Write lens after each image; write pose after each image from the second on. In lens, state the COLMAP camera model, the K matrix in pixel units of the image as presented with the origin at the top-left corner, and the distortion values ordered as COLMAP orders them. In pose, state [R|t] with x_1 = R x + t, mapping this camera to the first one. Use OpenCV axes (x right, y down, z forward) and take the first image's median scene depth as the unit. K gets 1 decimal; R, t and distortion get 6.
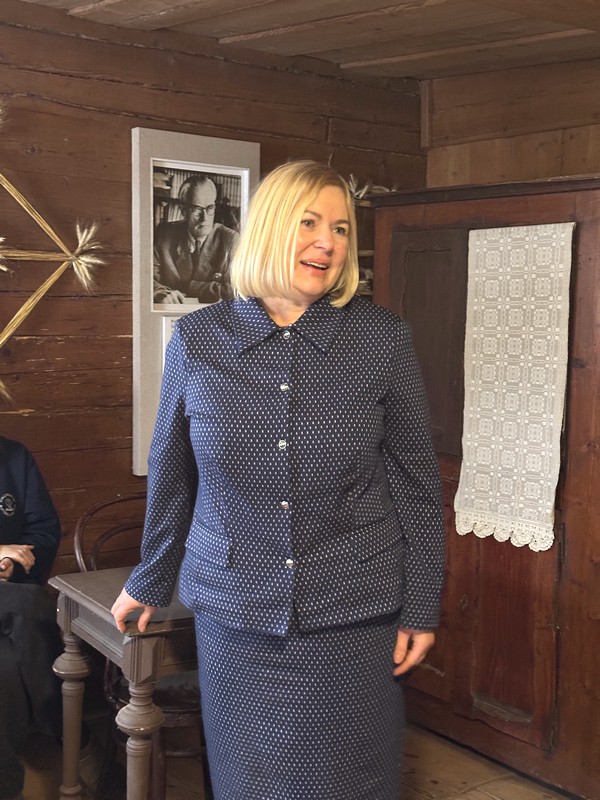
lens RADIAL K [[1106.1, 0, 307.2], [0, 1106.1, 394.9], [0, 0, 1]] dist [0.109230, 0.000000]
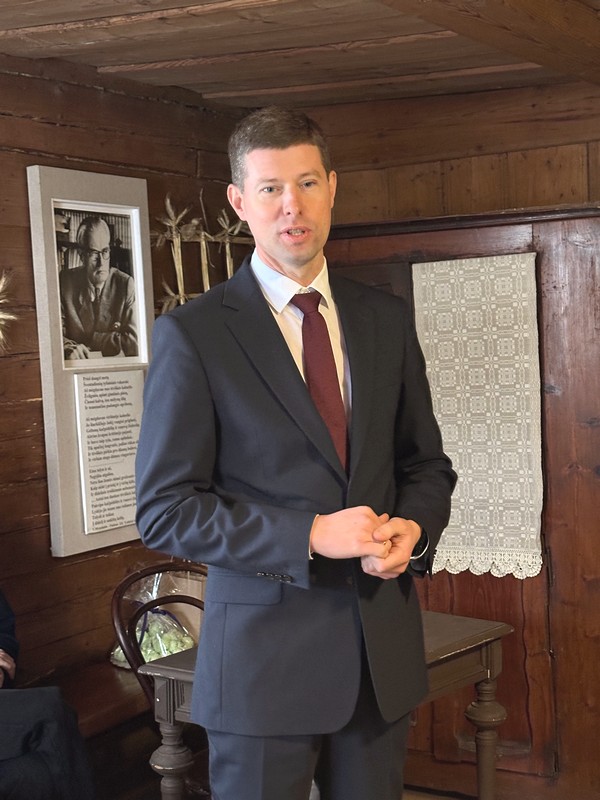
lens RADIAL K [[1280.2, 0, 293.4], [0, 1280.2, 388.3], [0, 0, 1]] dist [0.105080, 0.000000]
pose [[0.936998, -0.075387, 0.341103, -0.350703], [0.091953, 0.995228, -0.032637, -0.010755], [-0.337015, 0.061947, 0.939459, -0.028524]]
